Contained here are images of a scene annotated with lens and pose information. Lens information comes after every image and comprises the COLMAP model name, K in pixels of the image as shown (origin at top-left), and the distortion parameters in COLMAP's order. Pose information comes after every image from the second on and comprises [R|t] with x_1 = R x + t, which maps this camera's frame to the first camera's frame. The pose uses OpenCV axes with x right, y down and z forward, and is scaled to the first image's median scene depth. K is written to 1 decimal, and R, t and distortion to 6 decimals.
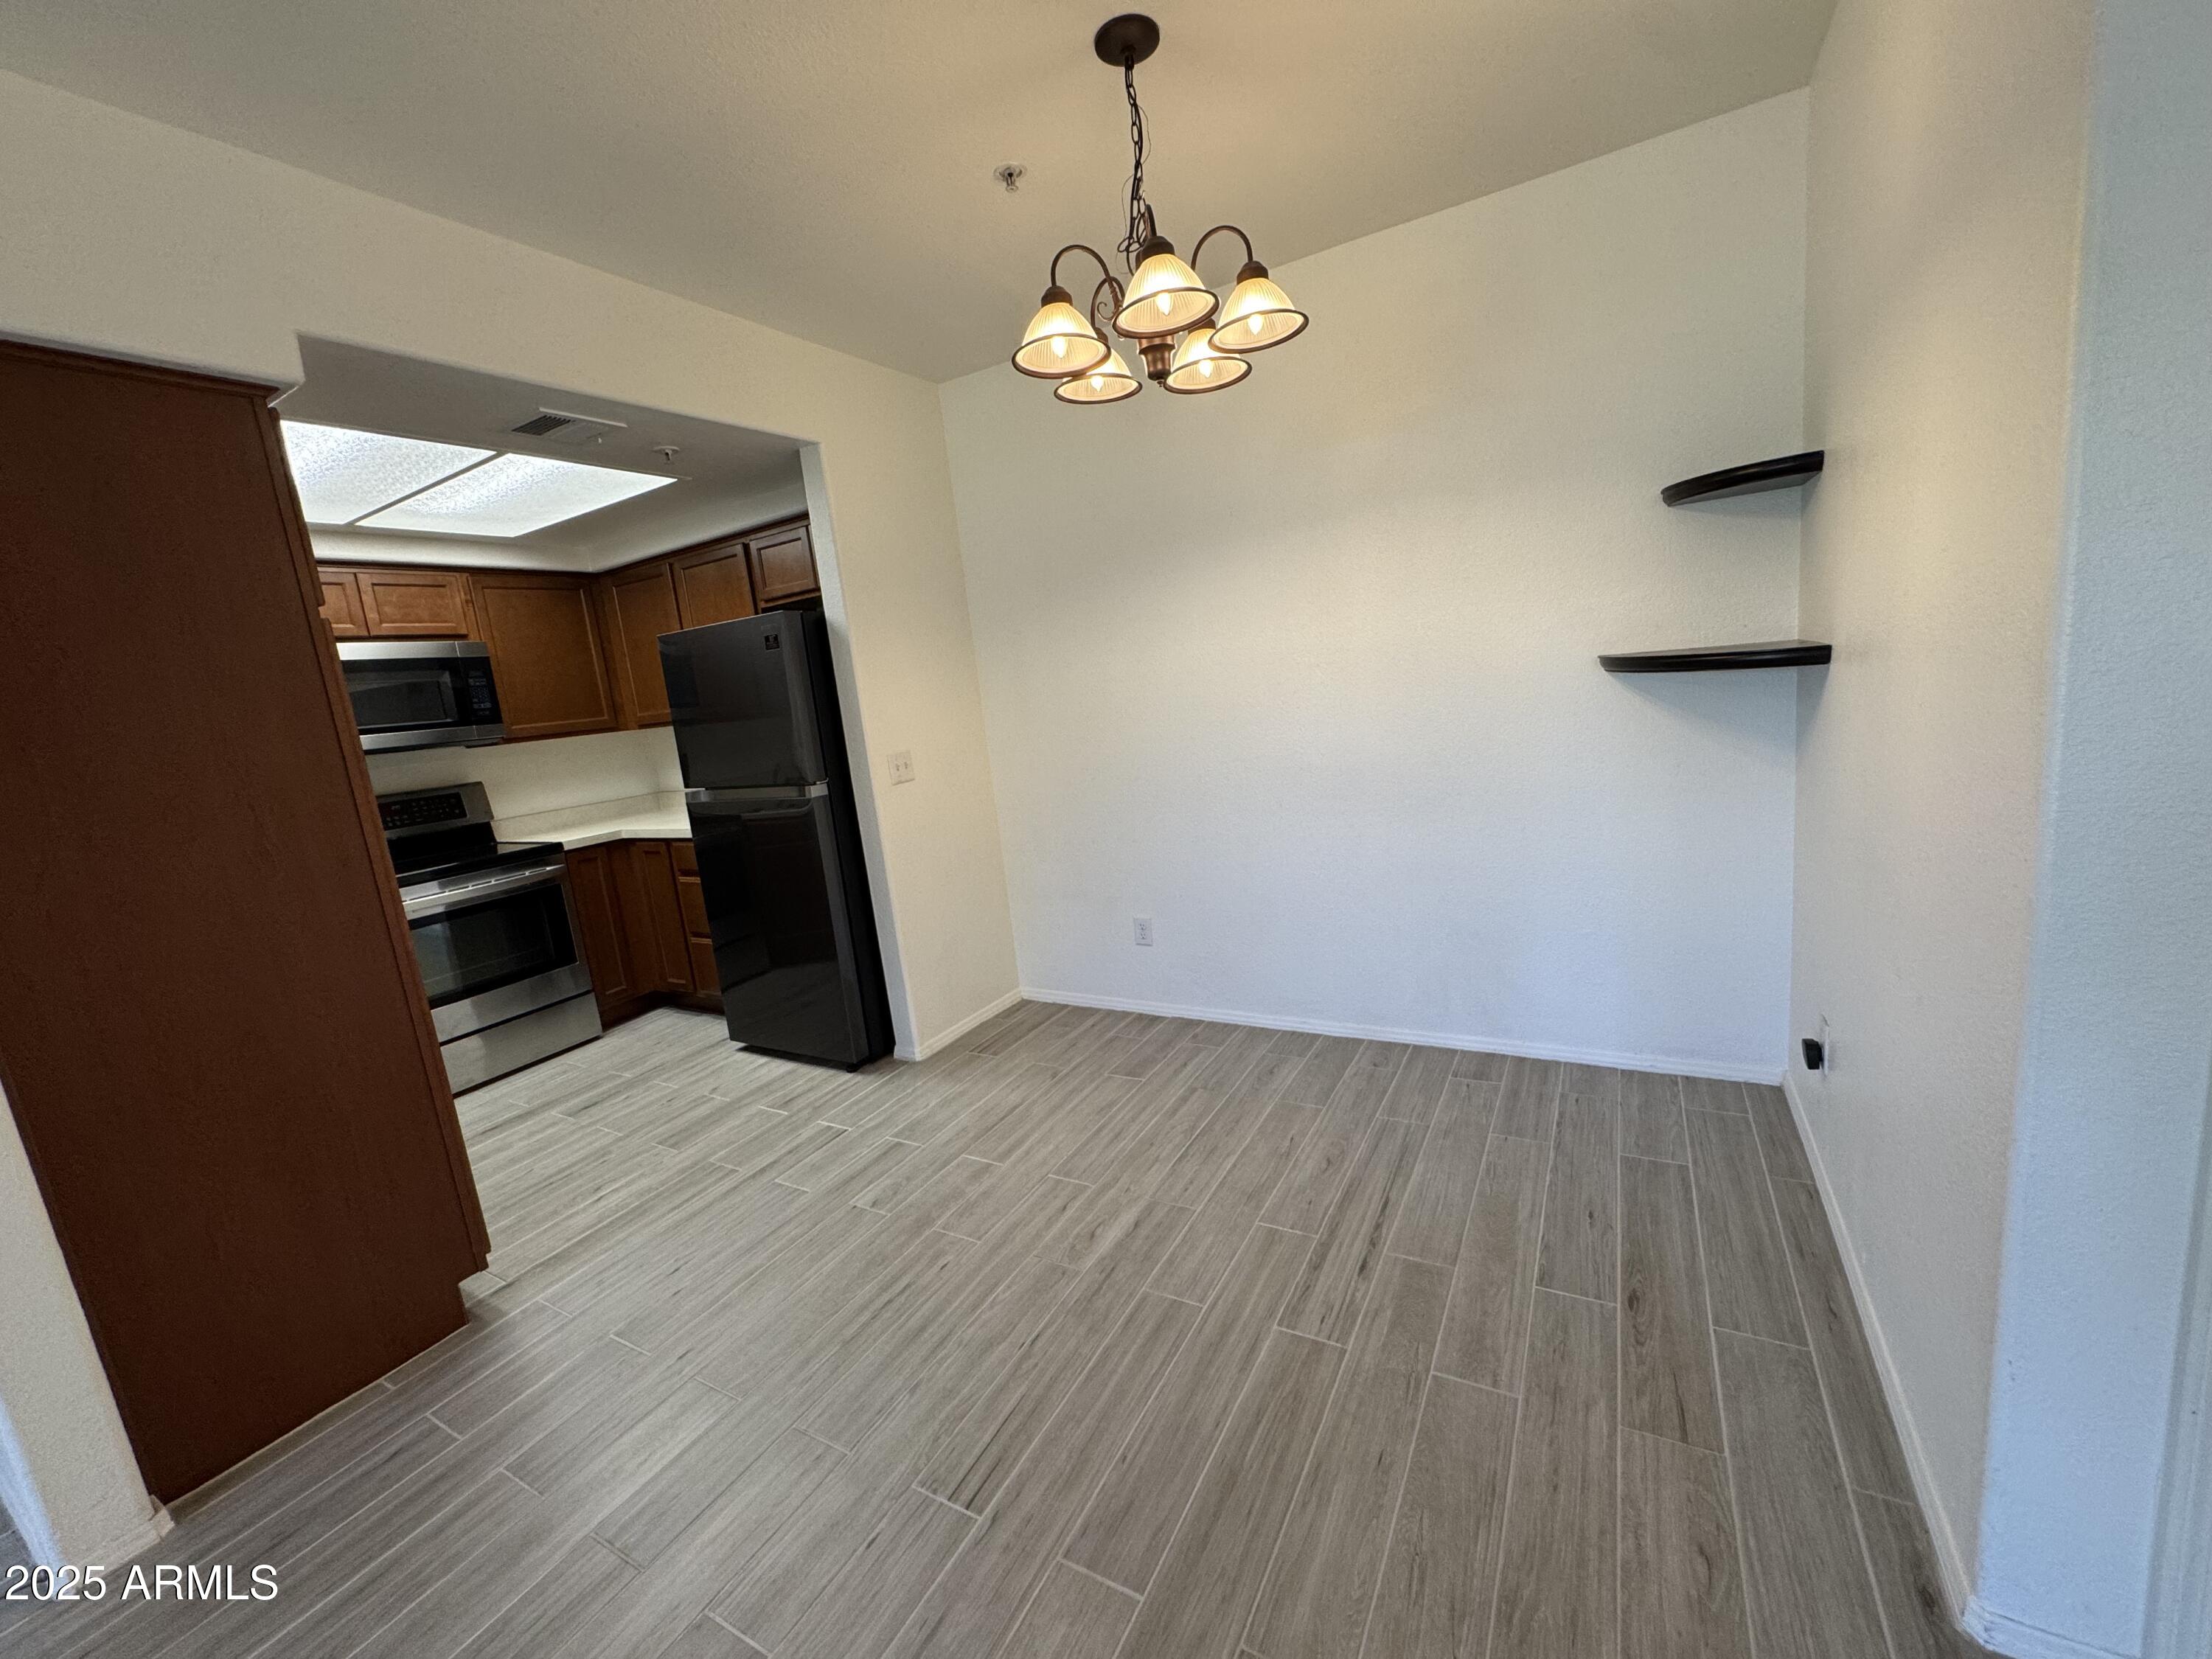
lens RADIAL K [[878.8, 0, 1104.6], [0, 878.8, 824.9], [0, 0, 1]] dist [-0.004211, 0.000081]
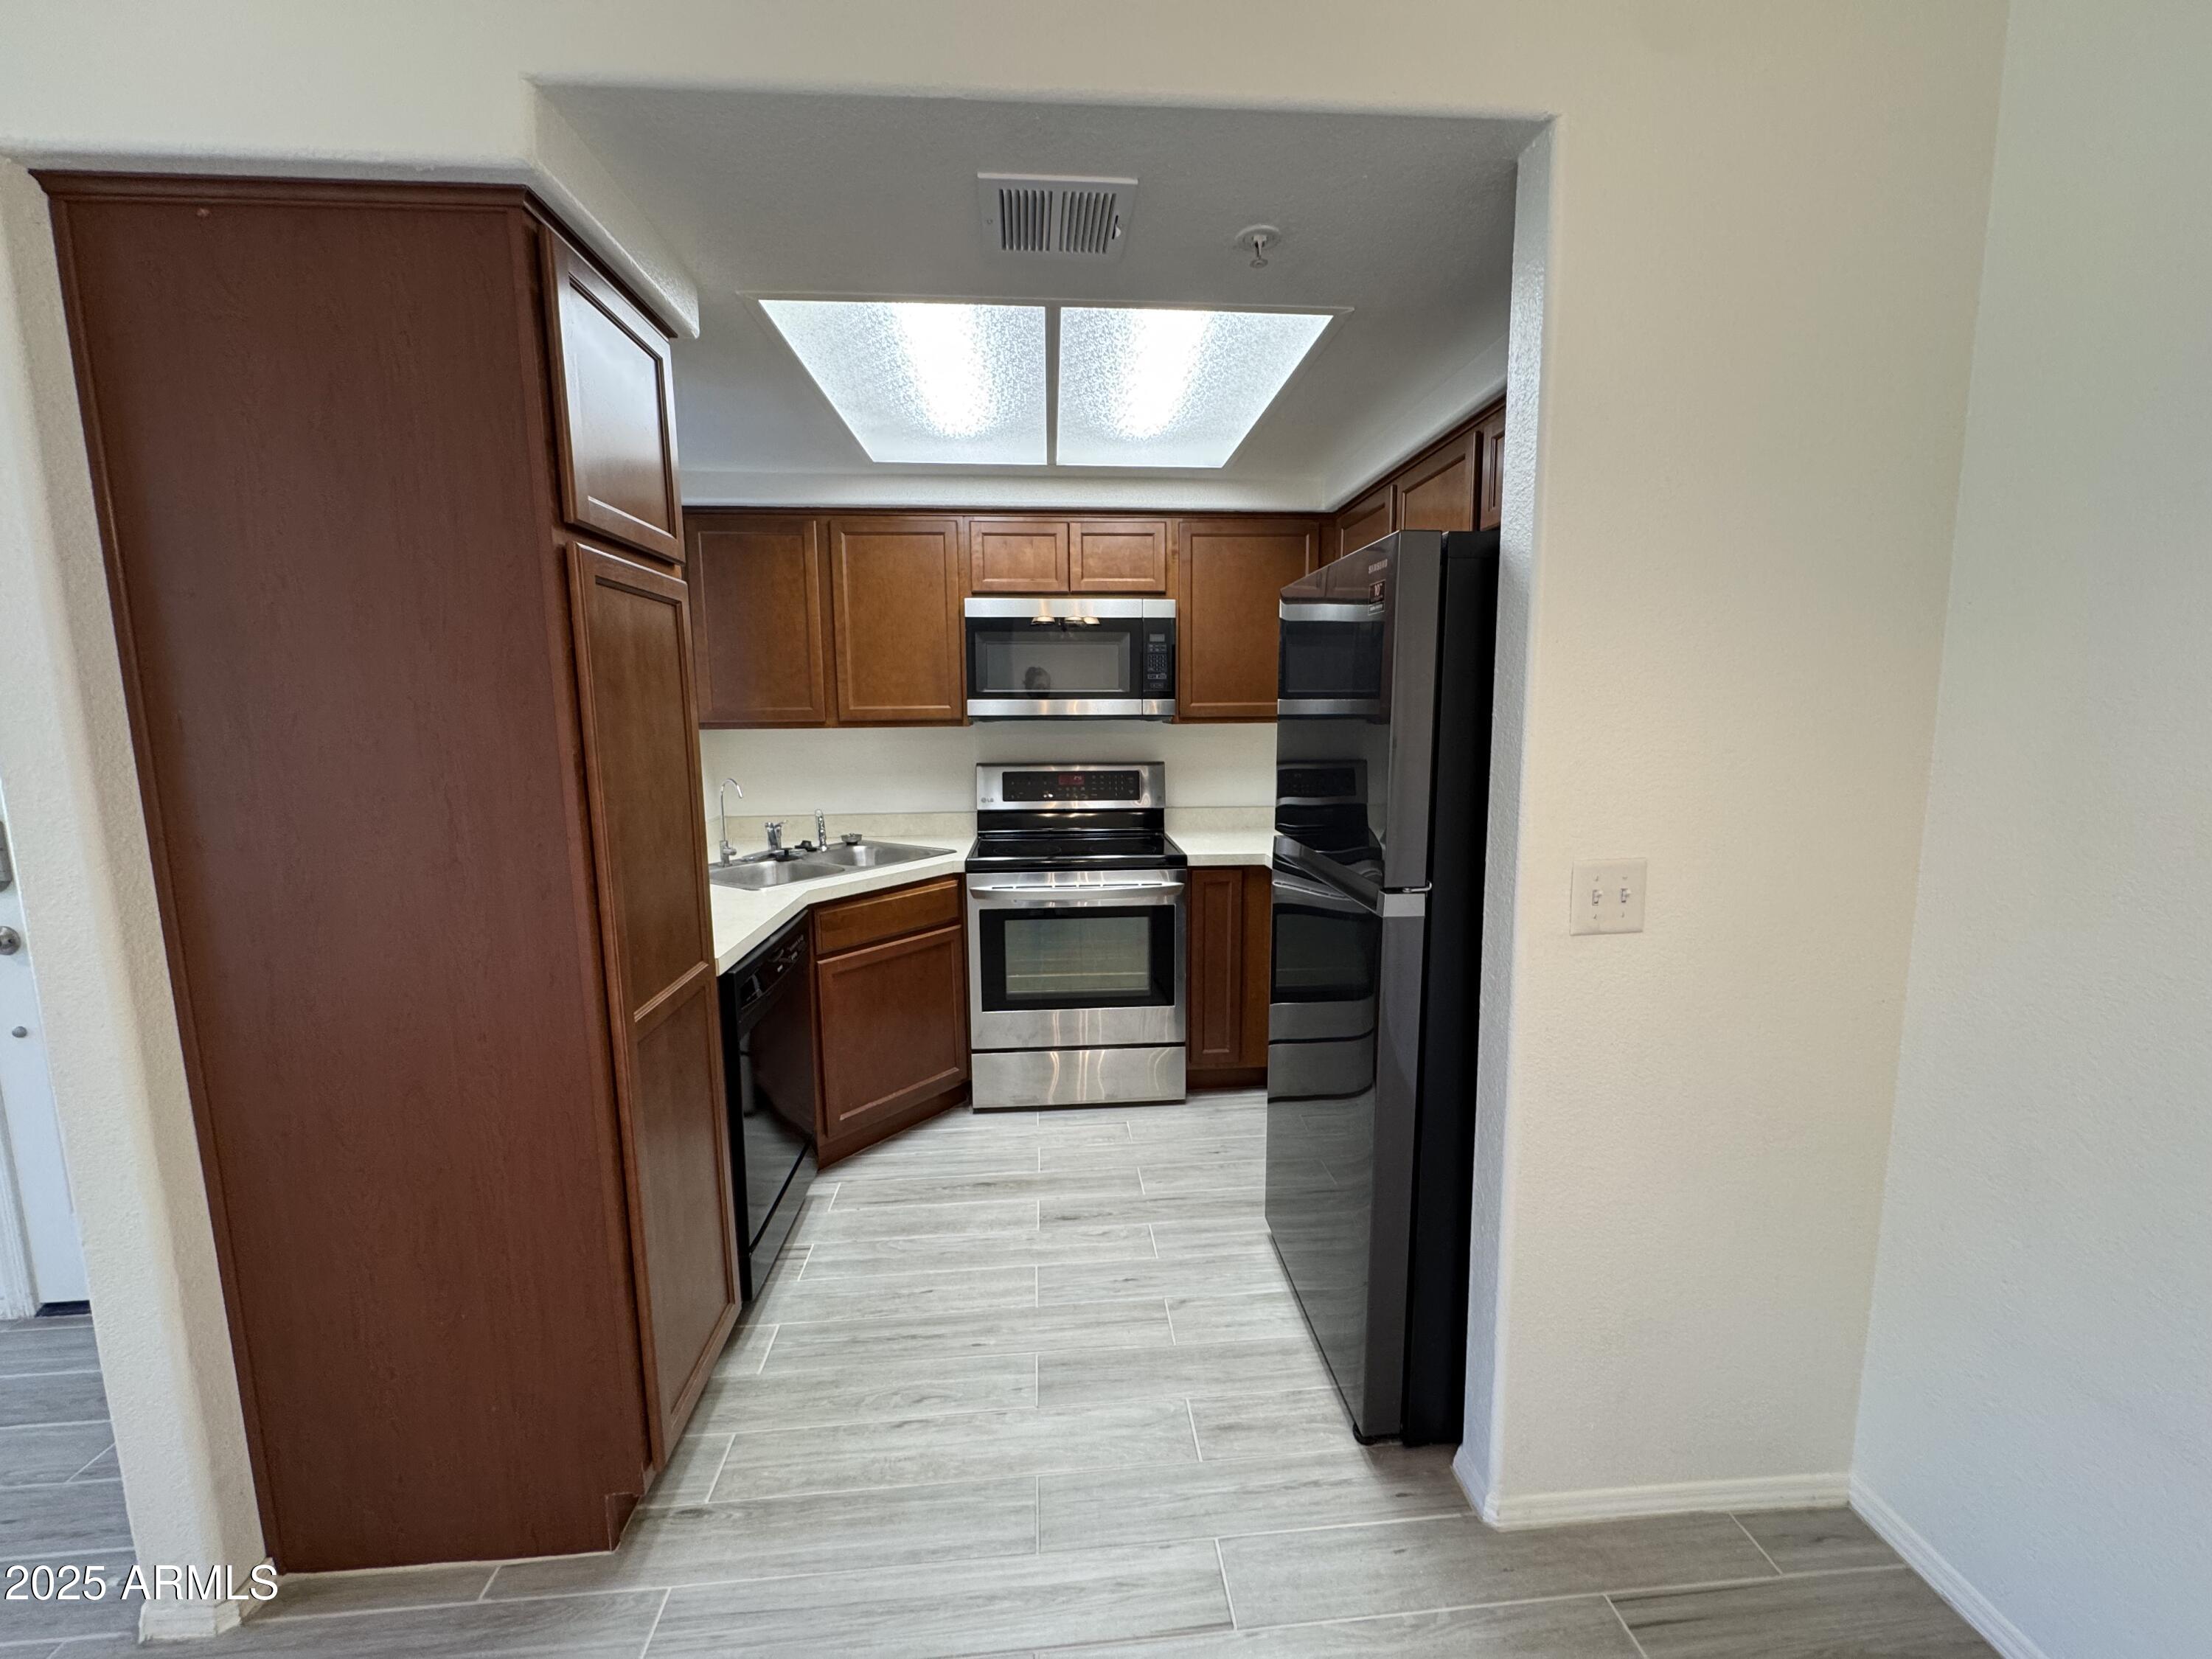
lens RADIAL K [[878.8, 0, 1105.8], [0, 878.8, 829.0], [0, 0, 1]] dist [-0.004211, 0.000081]
pose [[0.564258, 0.212655, -0.797741, -0.041812], [-0.186552, 0.974108, 0.127717, -0.117840], [0.804246, 0.076755, 0.589320, 0.608368]]
